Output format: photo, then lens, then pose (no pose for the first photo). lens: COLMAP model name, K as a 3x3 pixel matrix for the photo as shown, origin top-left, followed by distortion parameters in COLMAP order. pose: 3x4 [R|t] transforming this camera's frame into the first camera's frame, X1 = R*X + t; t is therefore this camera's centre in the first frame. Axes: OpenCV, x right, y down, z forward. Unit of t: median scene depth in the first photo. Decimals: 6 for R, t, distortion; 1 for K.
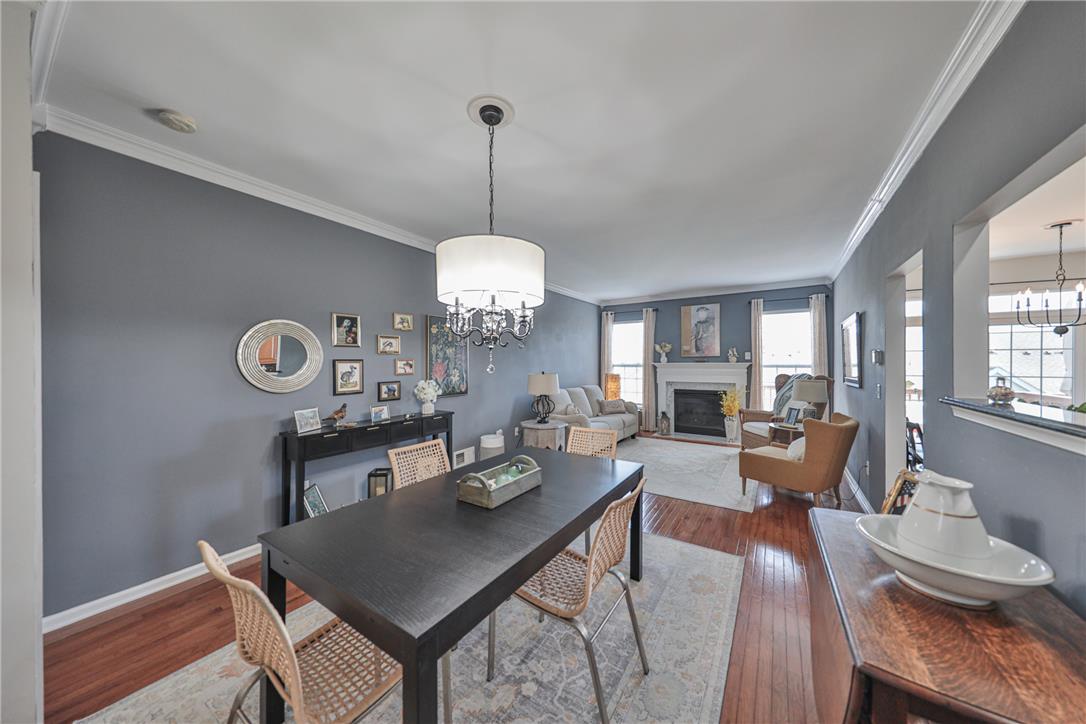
lens RADIAL K [[378.8, 0, 519.2], [0, 378.8, 369.0], [0, 0, 1]] dist [0.008411, -0.002104]
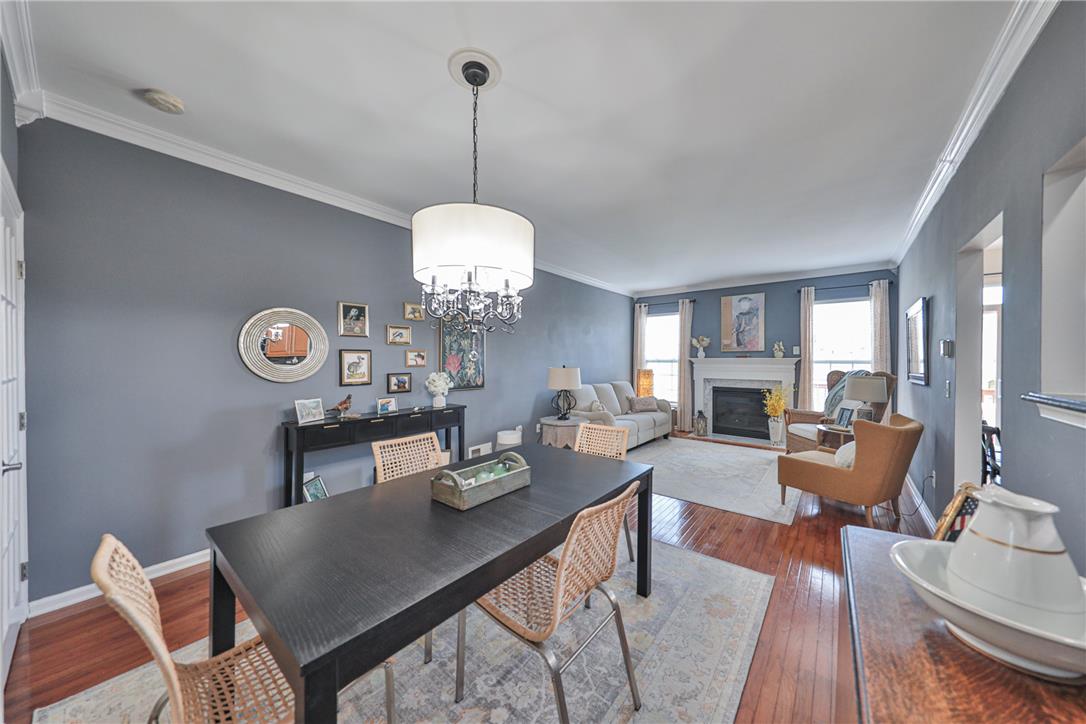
lens RADIAL K [[378.8, 0, 532.5], [0, 378.8, 368.8], [0, 0, 1]] dist [0.008411, -0.002104]
pose [[0.996000, 0.008629, -0.088940, 0.110530], [-0.008287, 0.999957, 0.004209, 0.019594], [0.088972, -0.003455, 0.996028, 0.082439]]
